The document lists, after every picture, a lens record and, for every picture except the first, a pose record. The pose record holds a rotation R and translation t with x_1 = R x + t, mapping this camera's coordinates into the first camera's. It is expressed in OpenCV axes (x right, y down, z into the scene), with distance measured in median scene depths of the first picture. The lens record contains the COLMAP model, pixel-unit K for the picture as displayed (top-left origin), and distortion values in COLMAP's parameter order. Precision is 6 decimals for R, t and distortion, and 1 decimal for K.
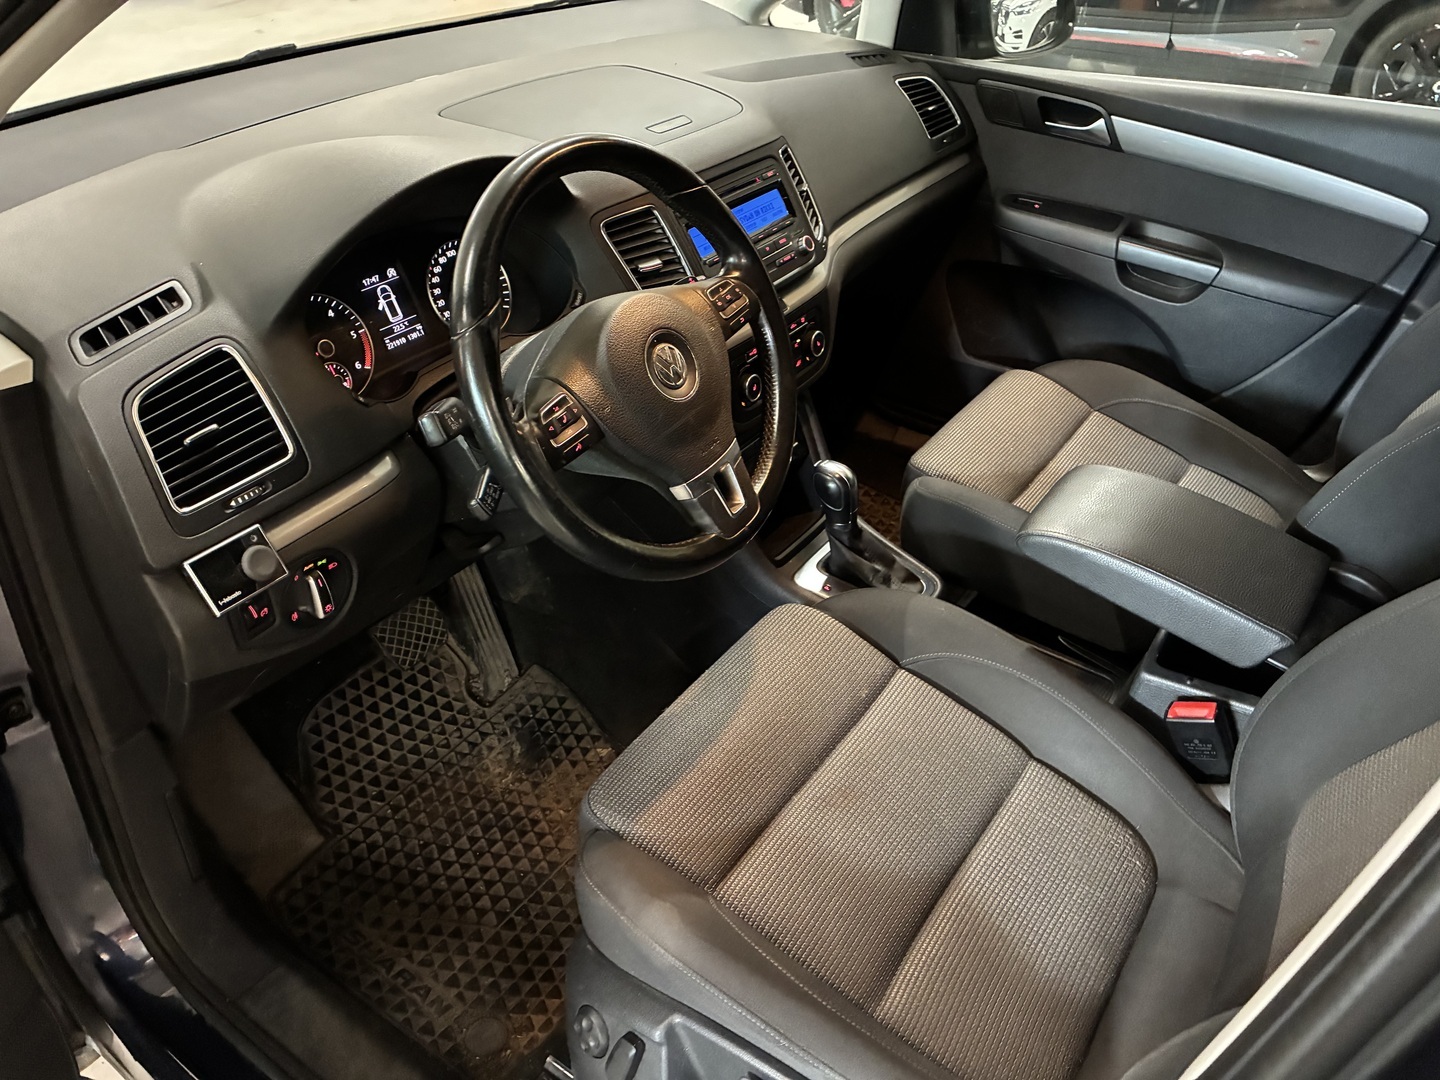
lens RADIAL K [[1097.4, 0, 713.2], [0, 1097.4, 534.8], [0, 0, 1]] dist [0.013359, -0.019313]
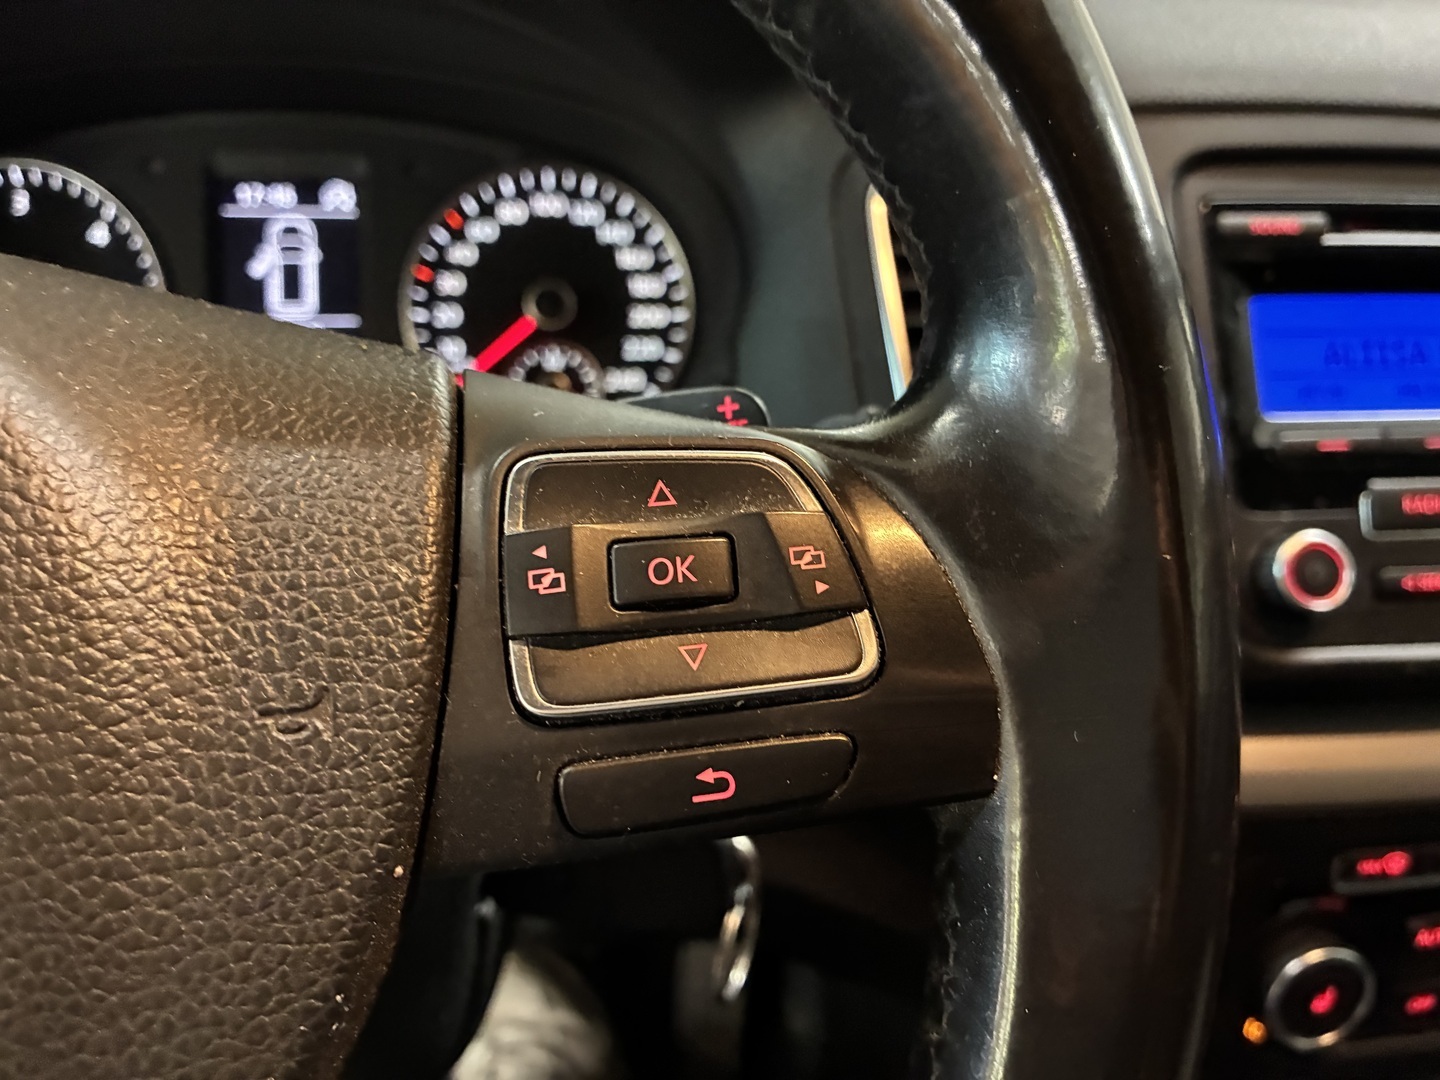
lens RADIAL K [[1097.4, 0, 734.0], [0, 1097.4, 542.1], [0, 0, 1]] dist [0.013359, -0.019313]
pose [[0.666408, 0.343132, -0.661937, 0.087058], [-0.436338, 0.899380, 0.026931, -0.202373], [0.604574, 0.270881, 0.749075, 0.836090]]
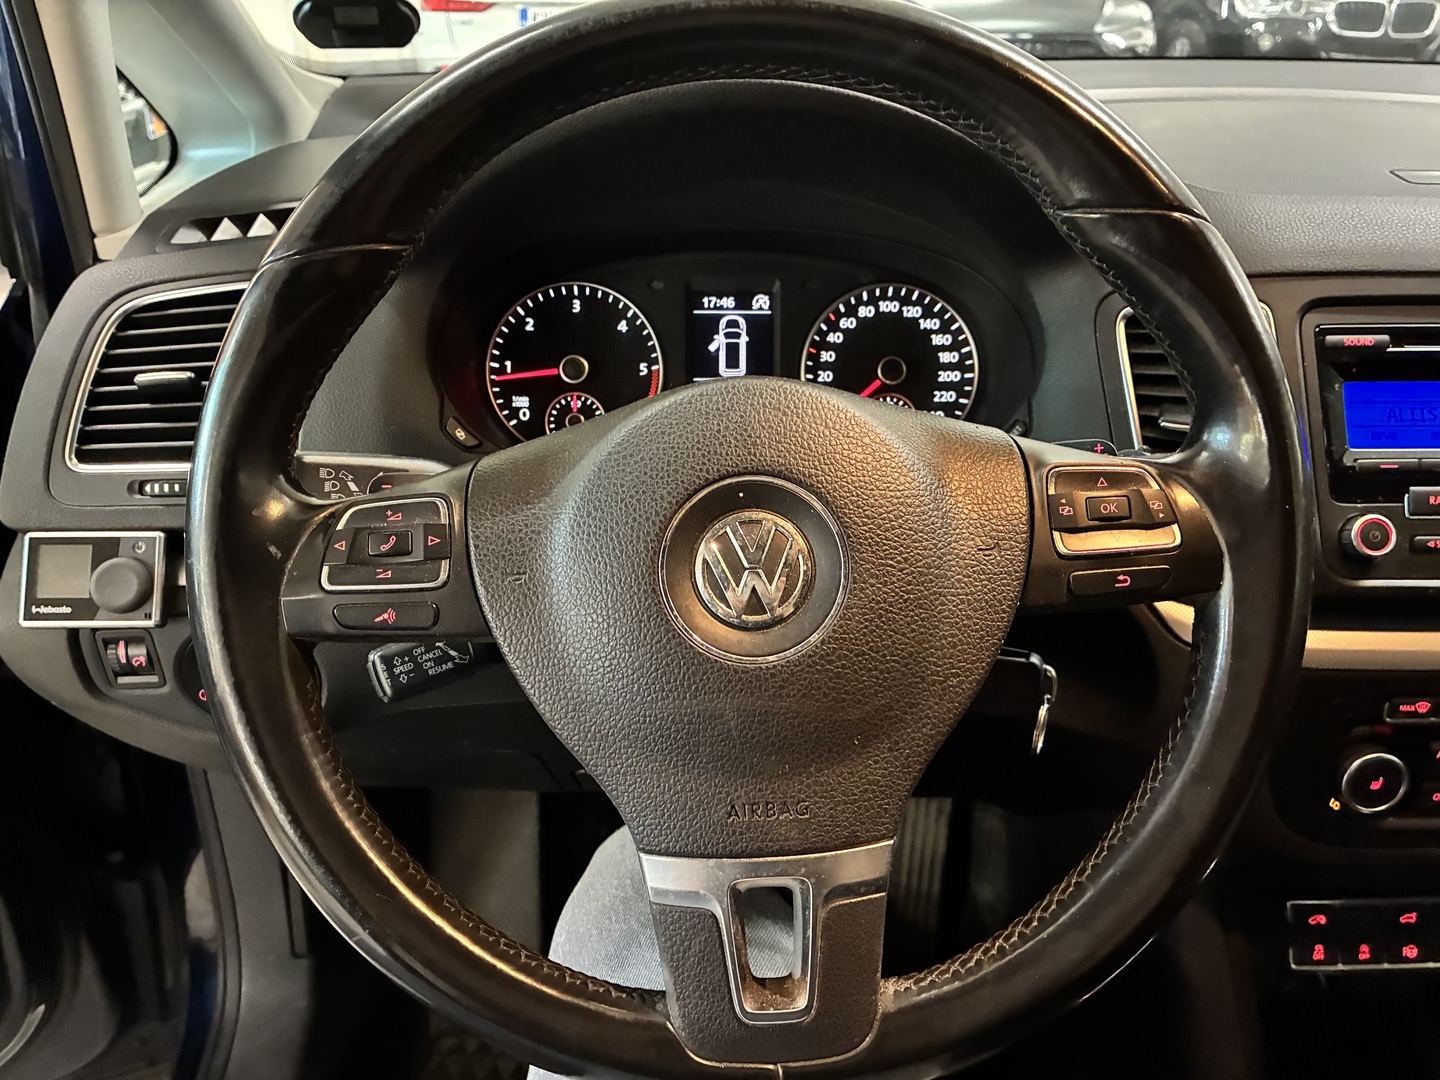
lens RADIAL K [[1097.4, 0, 713.8], [0, 1097.4, 546.0], [0, 0, 1]] dist [0.013359, -0.019313]
pose [[0.579460, 0.359711, -0.731323, 0.189475], [-0.453780, 0.887771, 0.077112, -0.153843], [0.676986, 0.287176, 0.677658, 0.609139]]
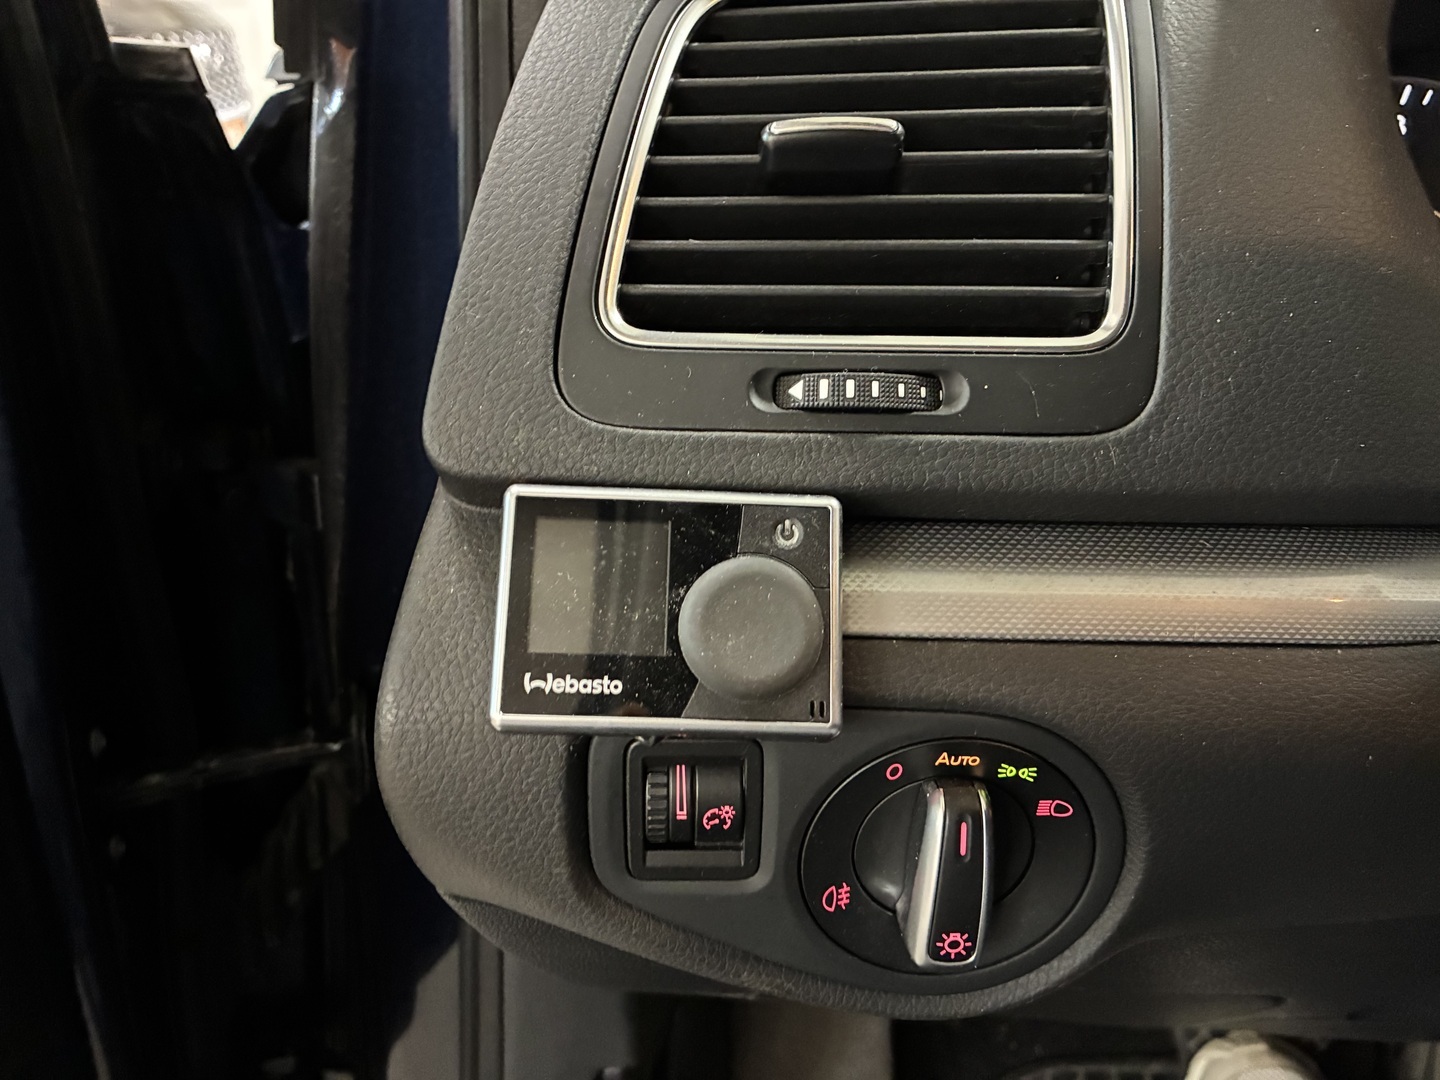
lens RADIAL K [[1097.4, 0, 720.1], [0, 1097.4, 533.6], [0, 0, 1]] dist [0.013359, -0.019313]
pose [[0.561265, 0.313670, -0.765894, -0.179698], [-0.483020, 0.875597, 0.004631, 0.007157], [0.672067, 0.367342, 0.642951, 0.636540]]
